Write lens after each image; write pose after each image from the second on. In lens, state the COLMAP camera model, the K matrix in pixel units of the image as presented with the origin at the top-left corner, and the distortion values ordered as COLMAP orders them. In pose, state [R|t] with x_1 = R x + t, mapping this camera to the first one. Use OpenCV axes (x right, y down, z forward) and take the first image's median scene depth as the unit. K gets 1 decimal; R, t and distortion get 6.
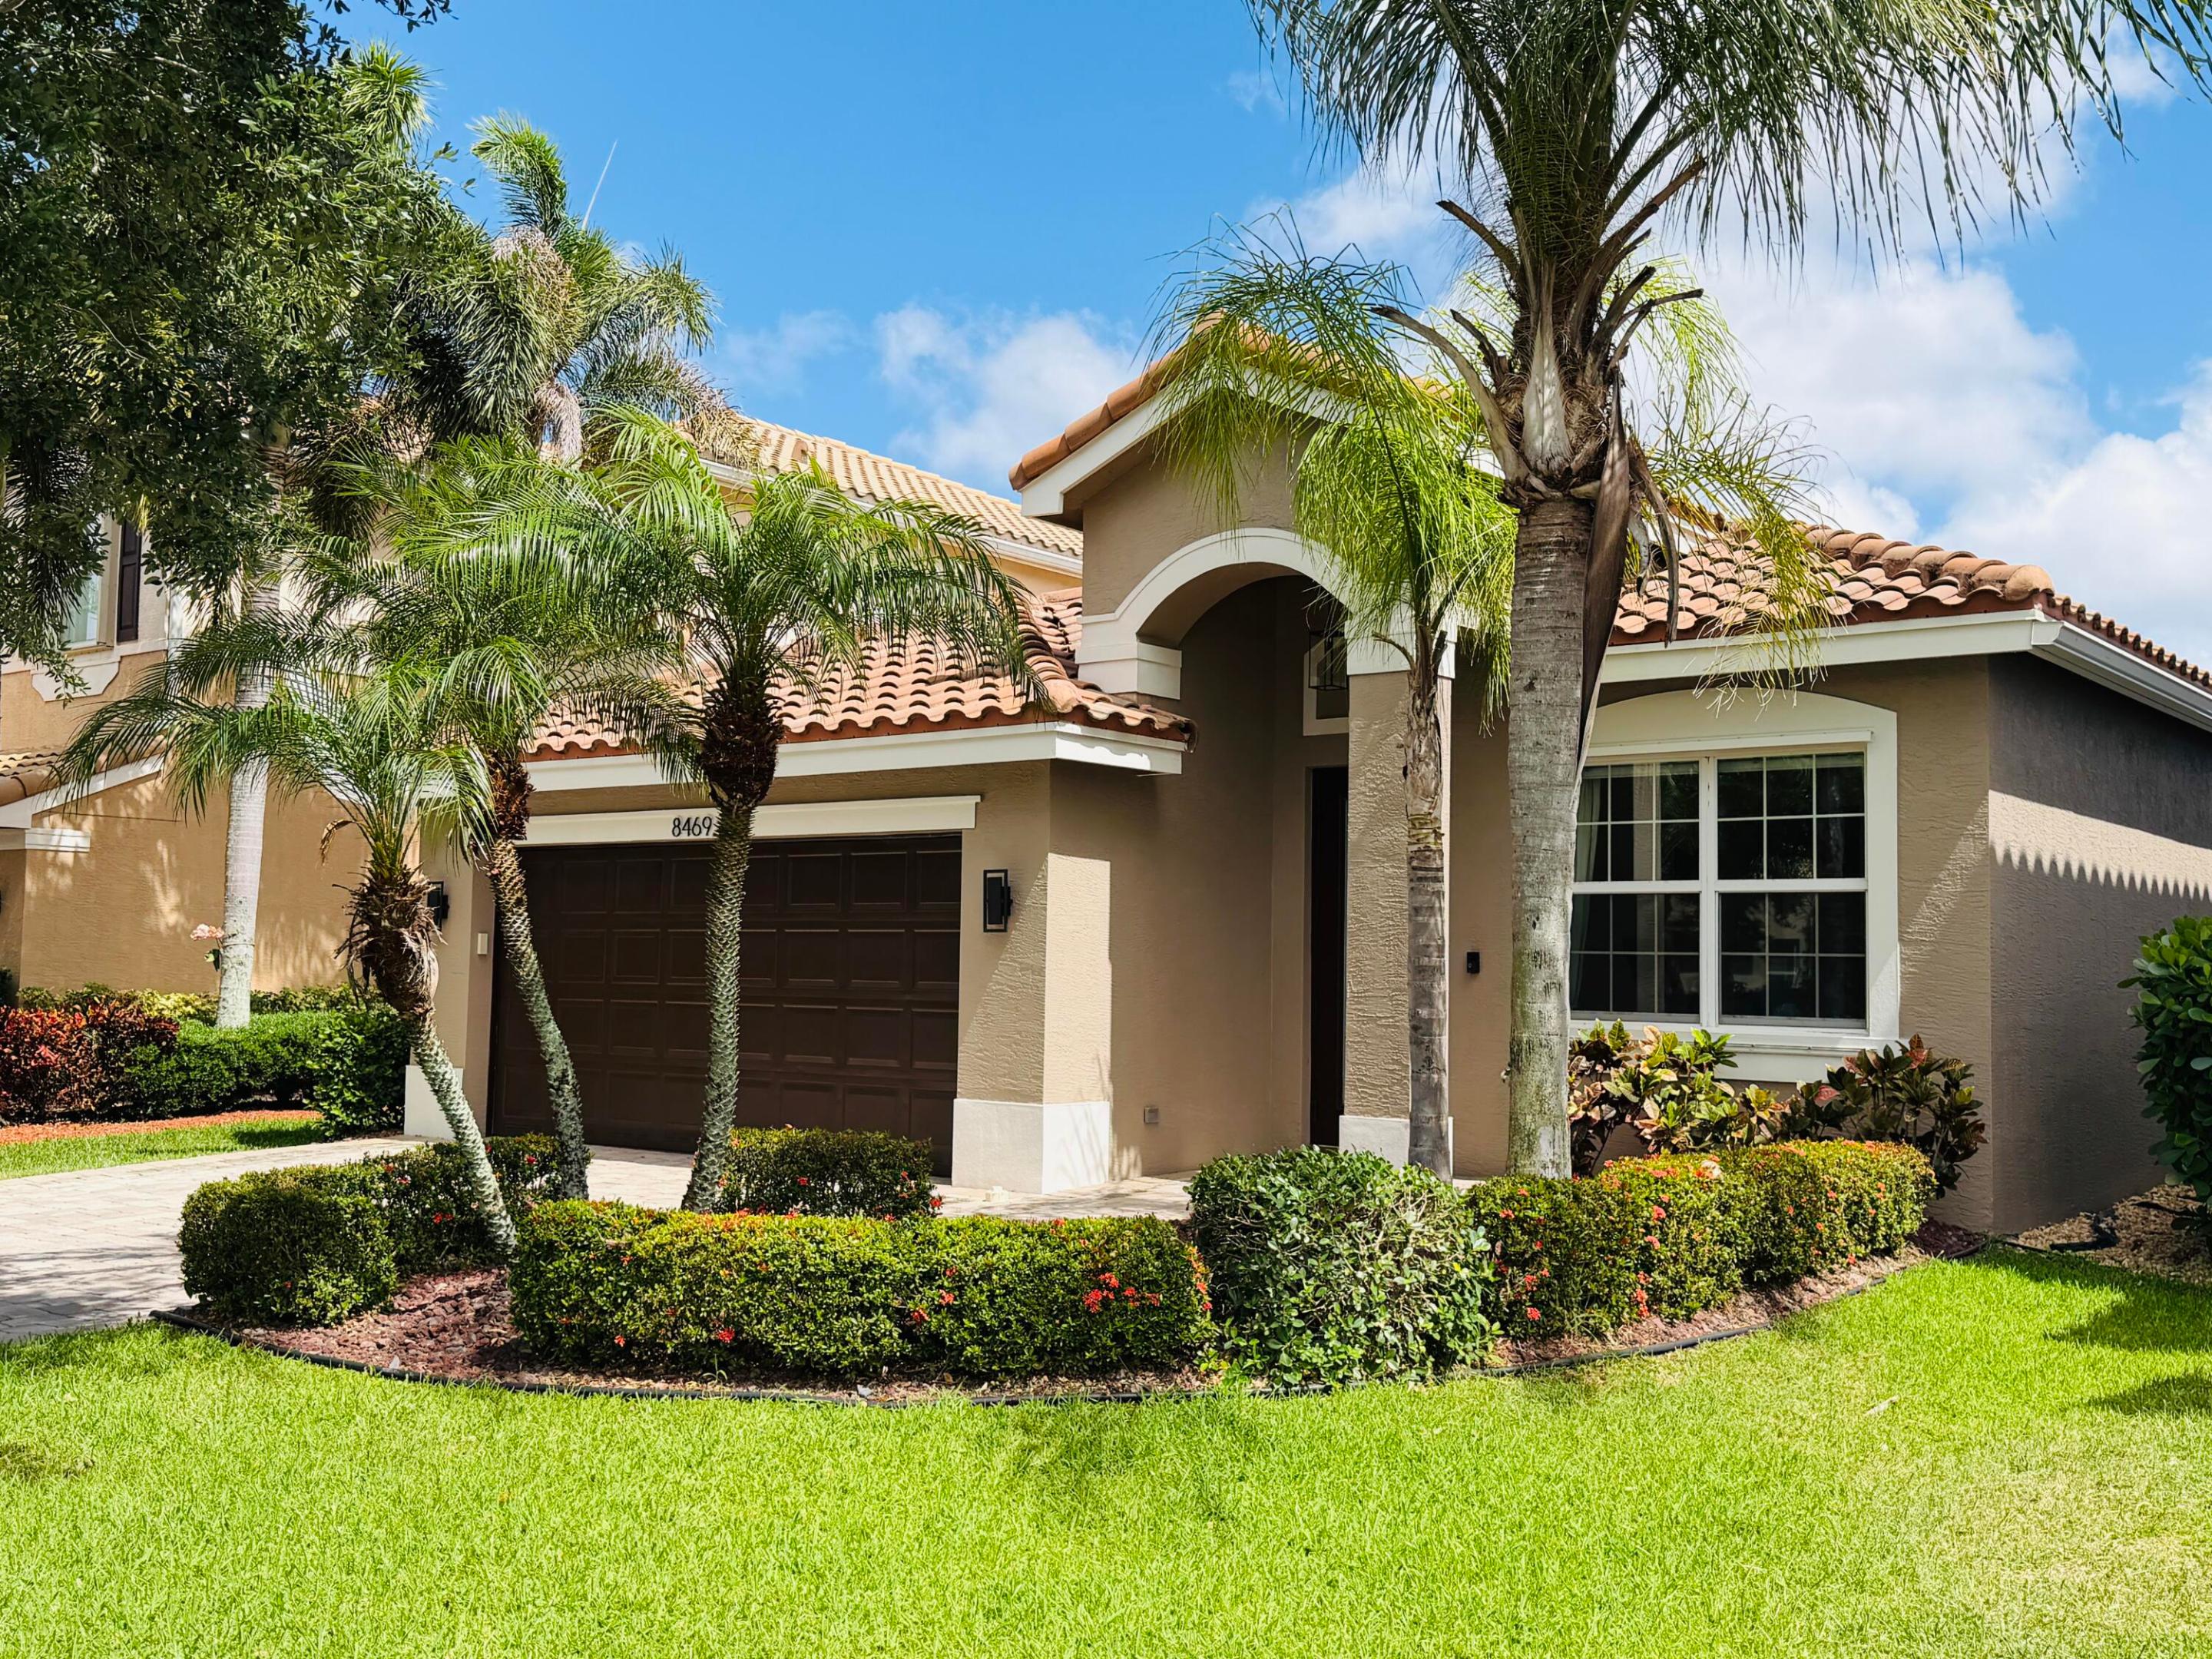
lens RADIAL K [[2208.7, 0, 1095.5], [0, 2208.7, 825.7], [0, 0, 1]] dist [0.008673, 0.000000]
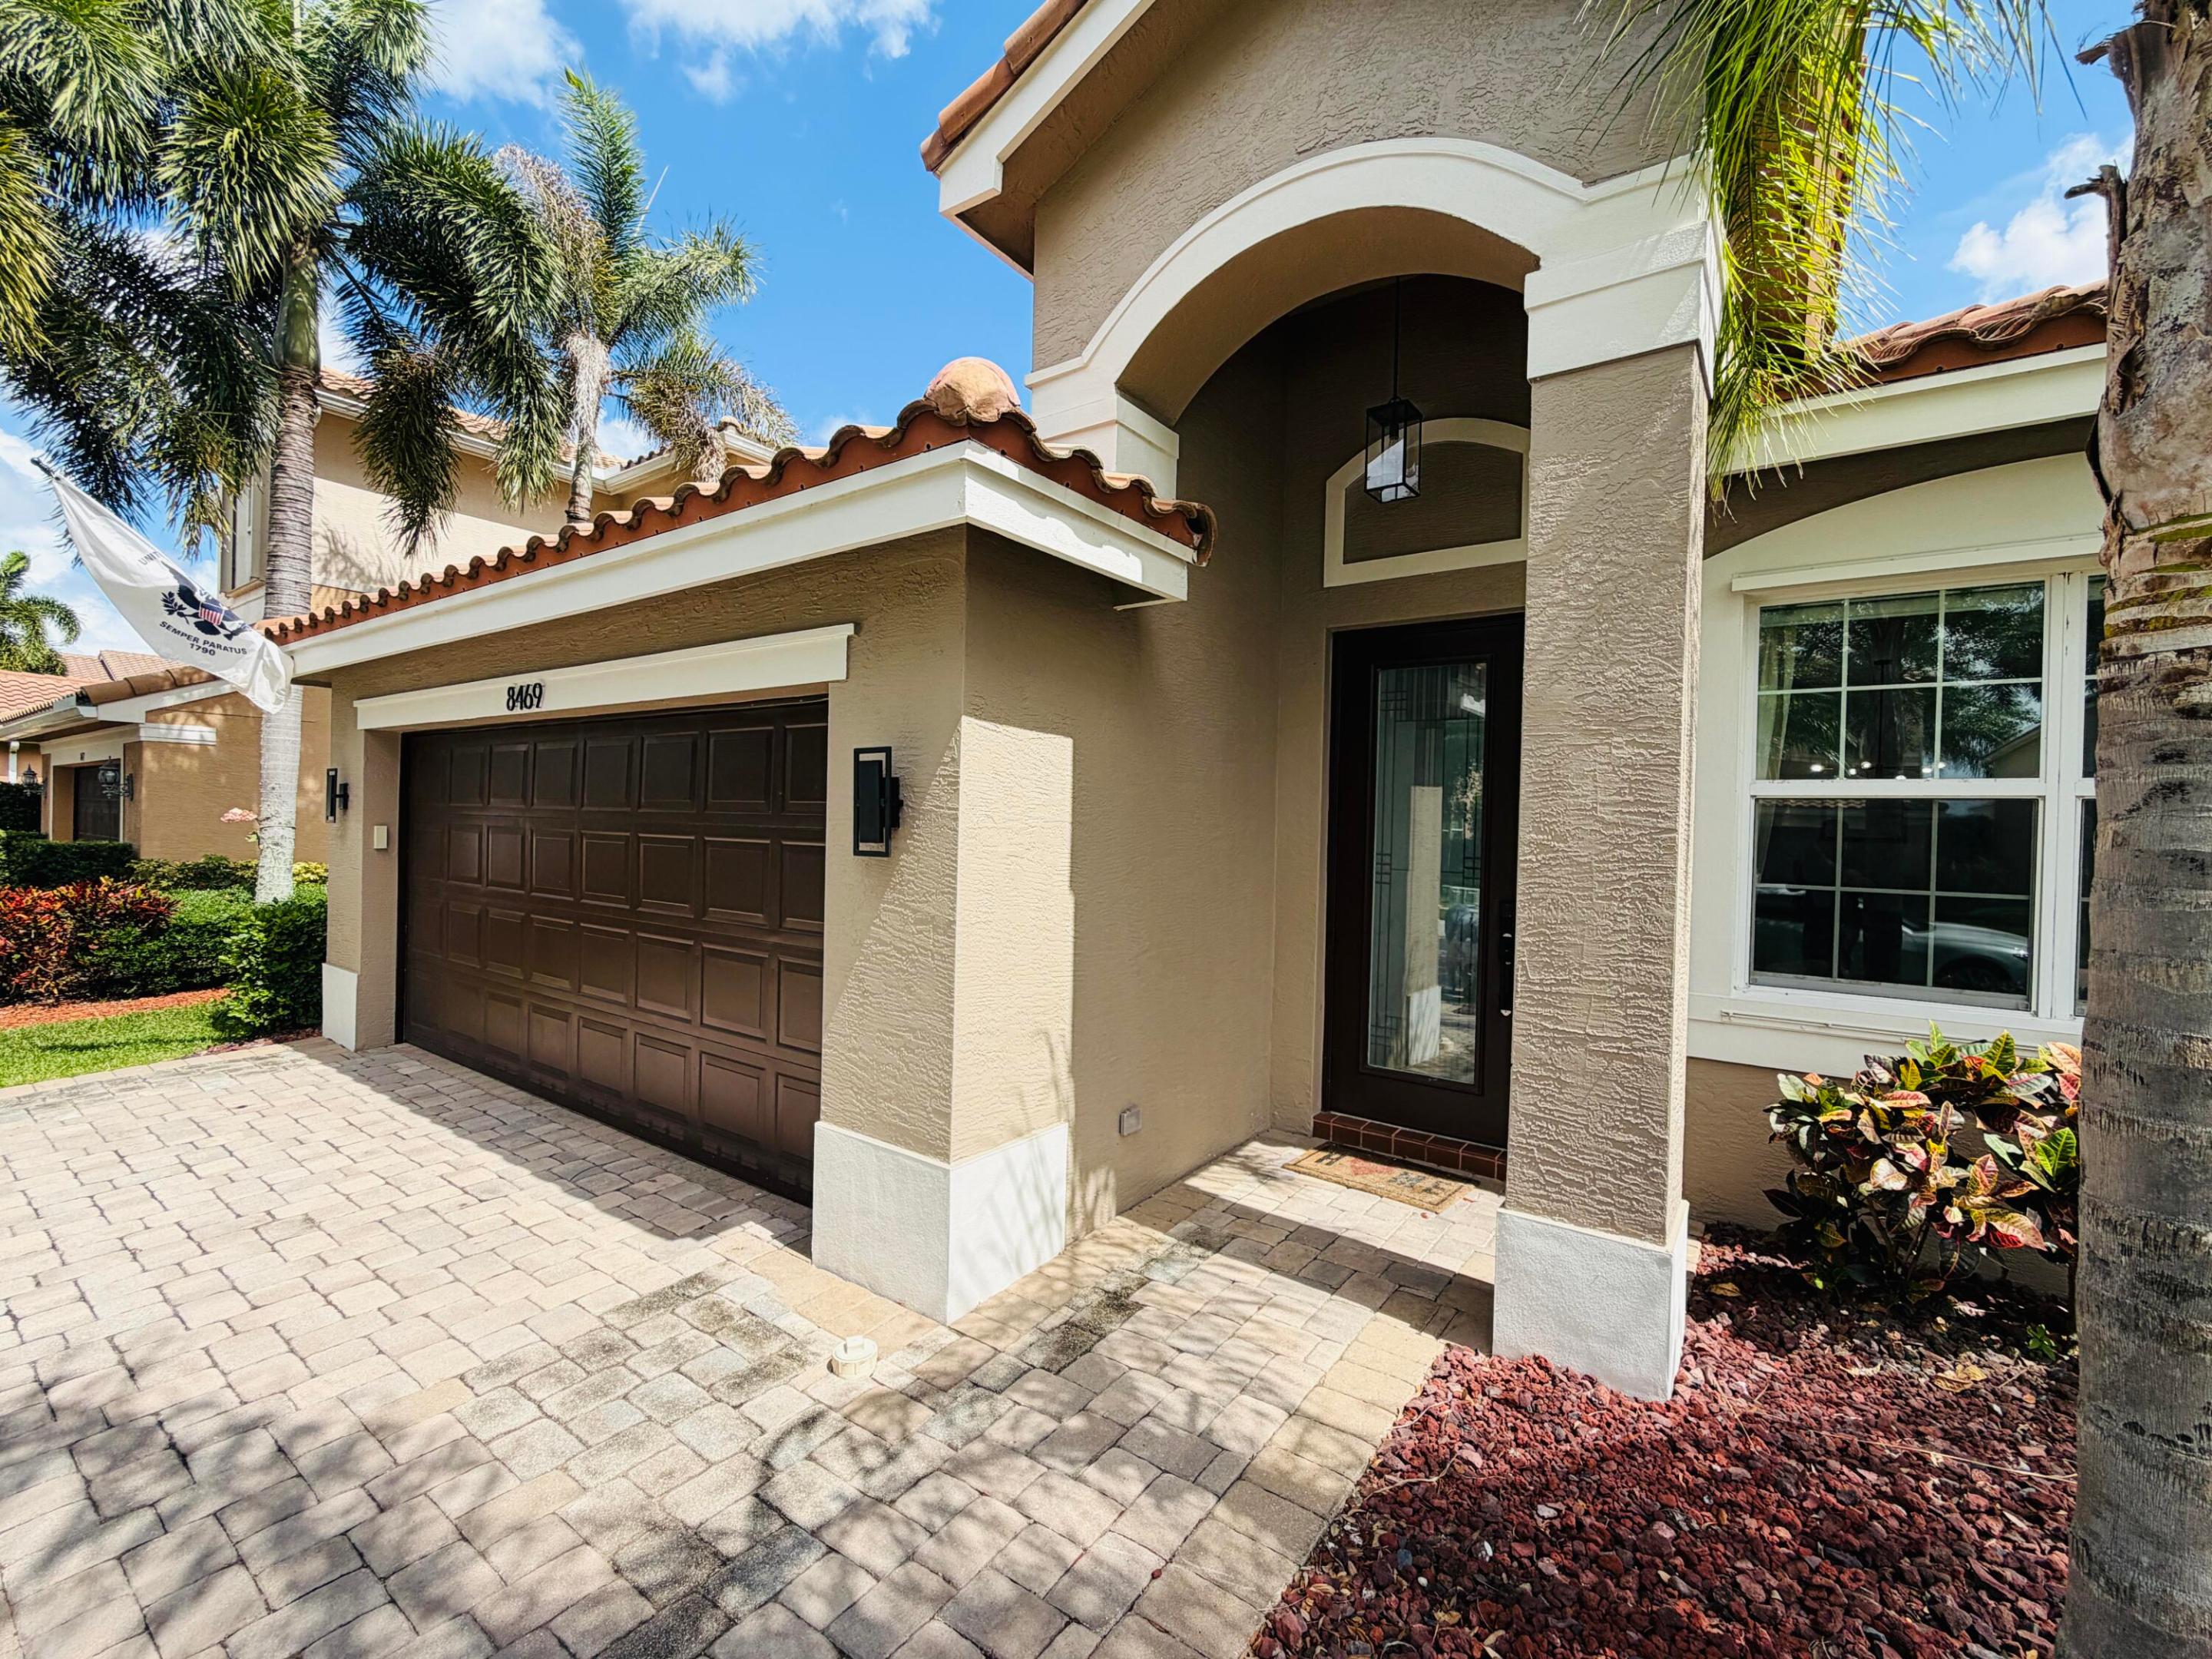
lens RADIAL K [[952.8, 0, 1108.2], [0, 952.8, 834.9], [0, 0, 1]] dist [-0.000008, 0.000569]
pose [[0.998775, 0.007124, 0.048973, 0.003903], [-0.011103, 0.996613, 0.081482, 0.021369], [-0.048227, -0.081925, 0.995471, 0.735196]]
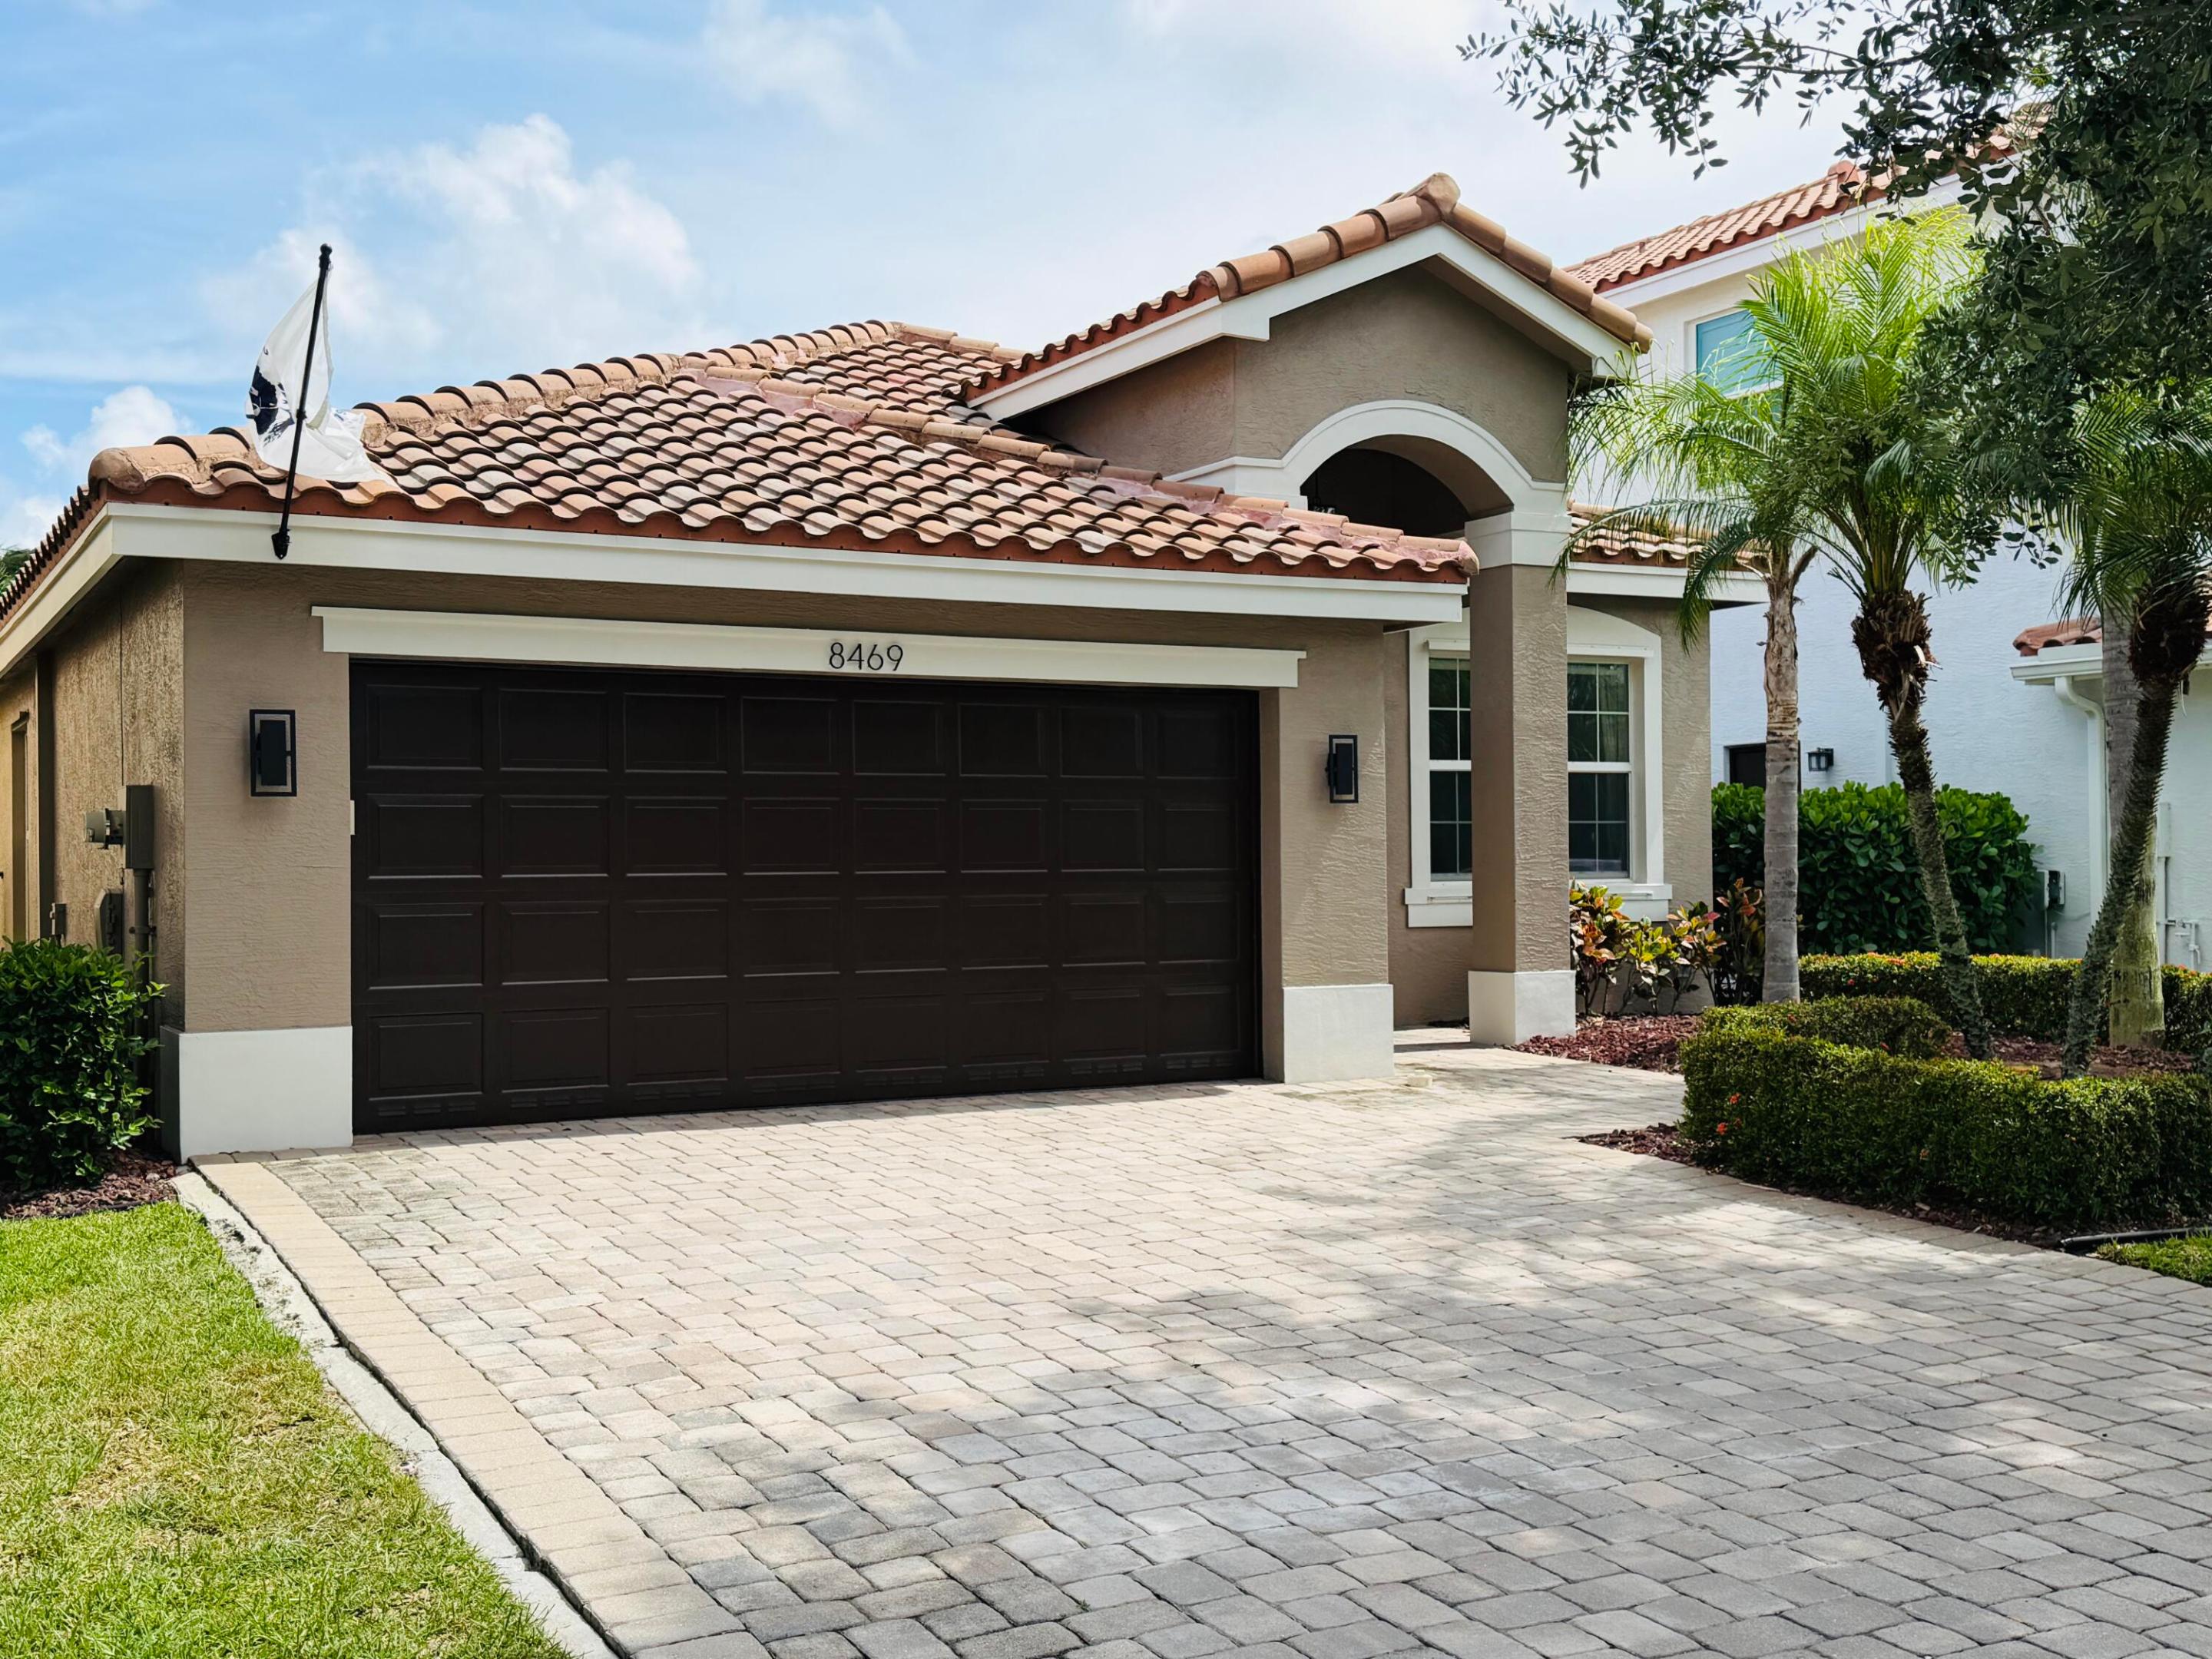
lens RADIAL K [[2333.6, 0, 1116.6], [0, 2333.6, 845.4], [0, 0, 1]] dist [0.072717, 0.000000]
pose [[0.399236, -0.014365, 0.916736, -0.955160], [-0.051605, 0.997940, 0.038111, 0.032860], [-0.915395, -0.062524, 0.397673, 0.684748]]
